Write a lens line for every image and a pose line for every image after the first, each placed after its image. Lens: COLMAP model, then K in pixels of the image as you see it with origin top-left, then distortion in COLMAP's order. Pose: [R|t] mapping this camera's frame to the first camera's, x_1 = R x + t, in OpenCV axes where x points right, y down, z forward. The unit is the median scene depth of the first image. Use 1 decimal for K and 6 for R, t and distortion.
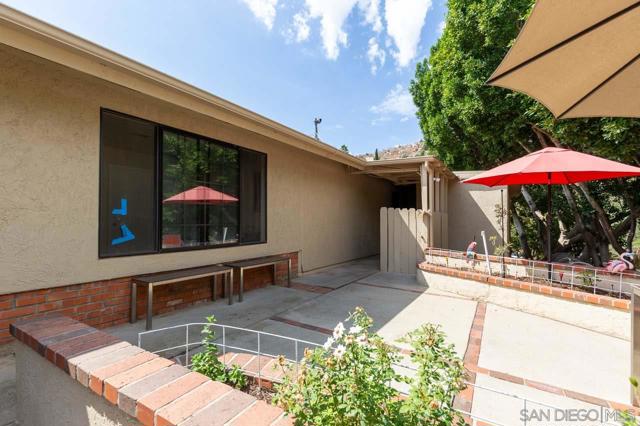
lens RADIAL K [[290.4, 0, 320.0], [0, 290.4, 213.0], [0, 0, 1]] dist [0.044329, -0.000143]
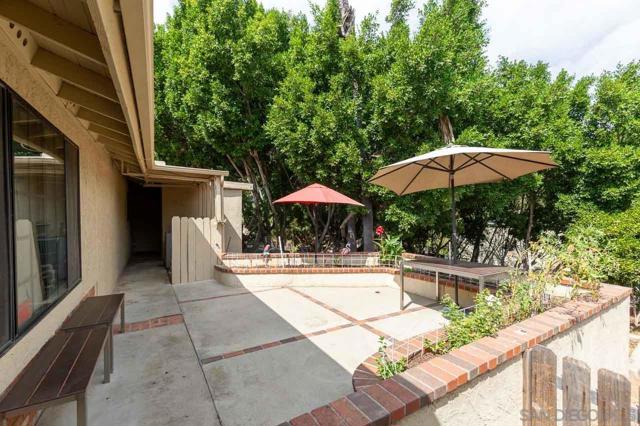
lens RADIAL K [[290.4, 0, 320.0], [0, 290.4, 213.0], [0, 0, 1]] dist [0.044329, -0.000143]
pose [[0.457330, -0.012444, 0.889210, -0.616662], [-0.018777, 0.999544, 0.023645, -0.093269], [-0.889099, -0.027510, 0.456888, 0.225064]]
